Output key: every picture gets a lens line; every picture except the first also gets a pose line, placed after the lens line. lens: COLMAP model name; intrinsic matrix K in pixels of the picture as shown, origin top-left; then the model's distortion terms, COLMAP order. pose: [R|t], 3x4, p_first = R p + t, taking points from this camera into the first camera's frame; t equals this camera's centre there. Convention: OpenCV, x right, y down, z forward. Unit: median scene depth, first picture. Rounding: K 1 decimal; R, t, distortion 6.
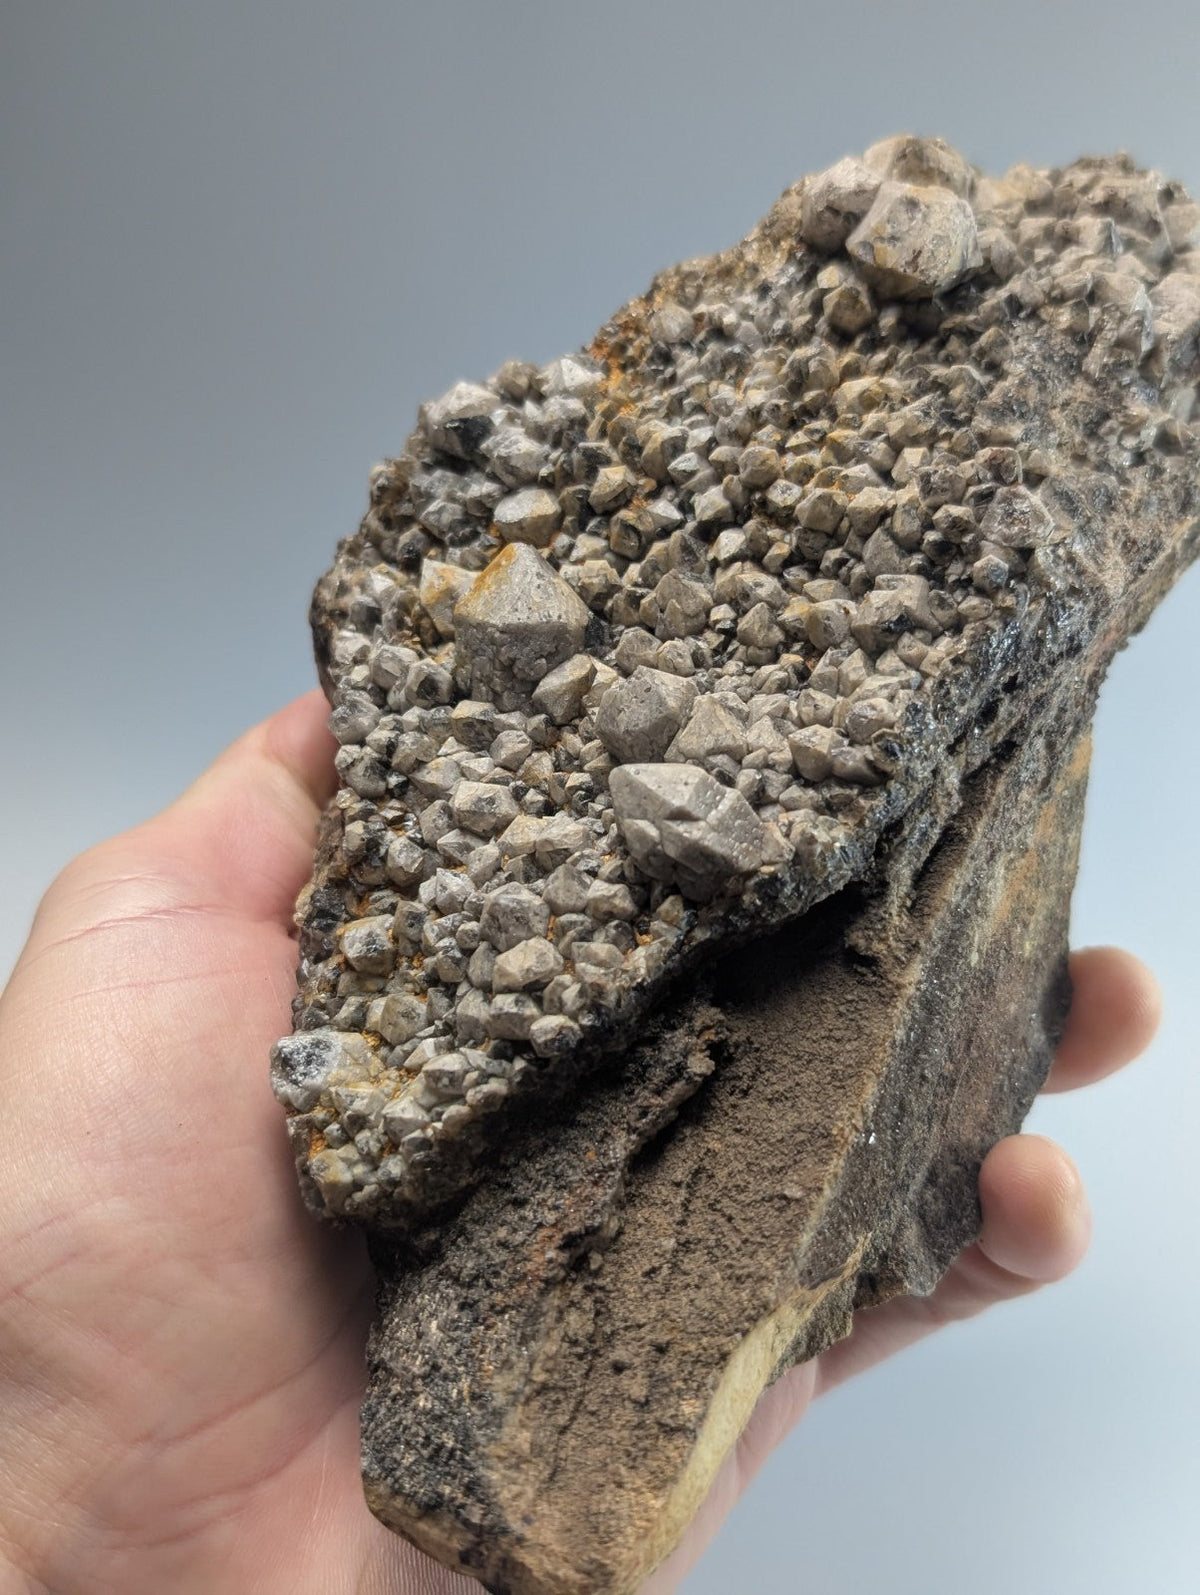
lens RADIAL K [[1596.4, 0, 612.1], [0, 1596.4, 805.9], [0, 0, 1]] dist [0.181489, -0.993399]
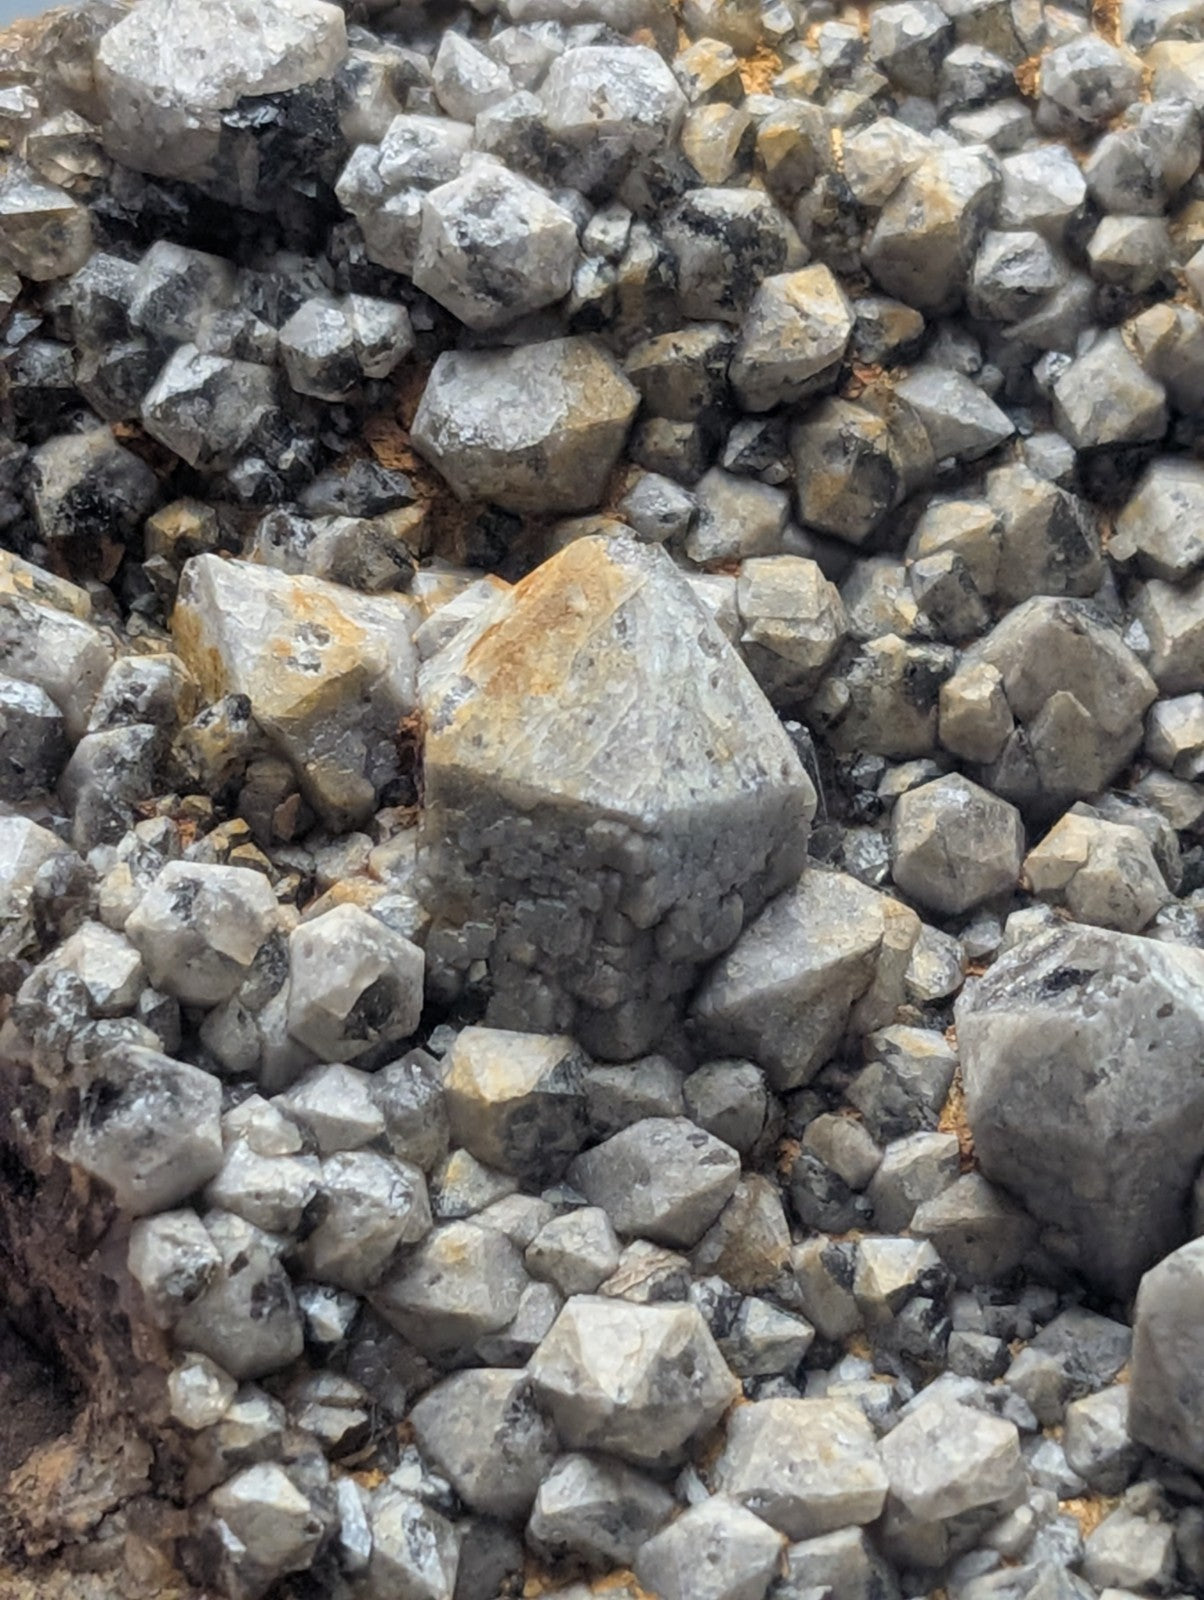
lens RADIAL K [[5163.4, 0, 627.0], [0, 5163.4, 794.5], [0, 0, 1]] dist [0.255952, -1.515590]
pose [[0.876950, -0.086096, 0.472806, -0.562715], [0.040906, 0.993624, 0.105064, -0.224863], [-0.478837, -0.072796, 0.874881, 0.077275]]
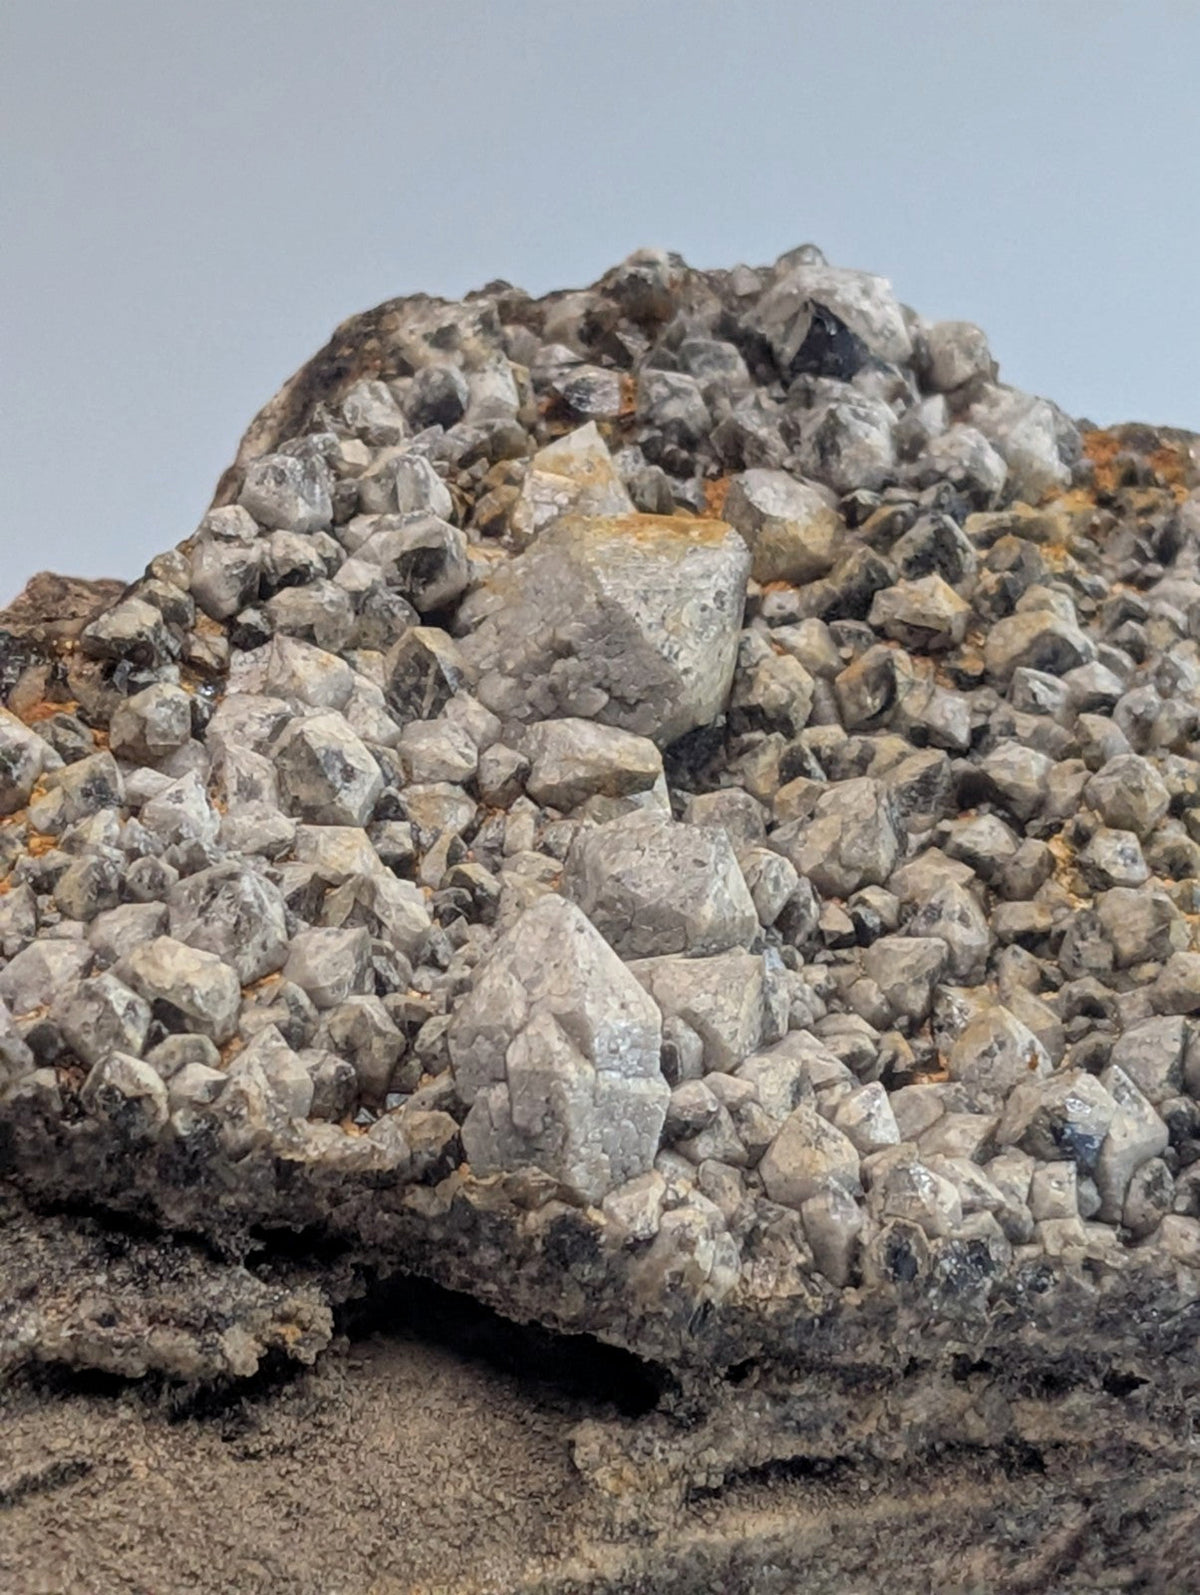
lens RADIAL K [[5314.9, 0, 468.6], [0, 5314.9, 797.5], [0, 0, 1]] dist [0.139939, 0.561374]
pose [[0.624058, 0.779854, -0.048780, 0.041346], [-0.773921, 0.608291, -0.176149, 0.276340], [-0.107698, 0.147679, 0.983154, -0.735851]]
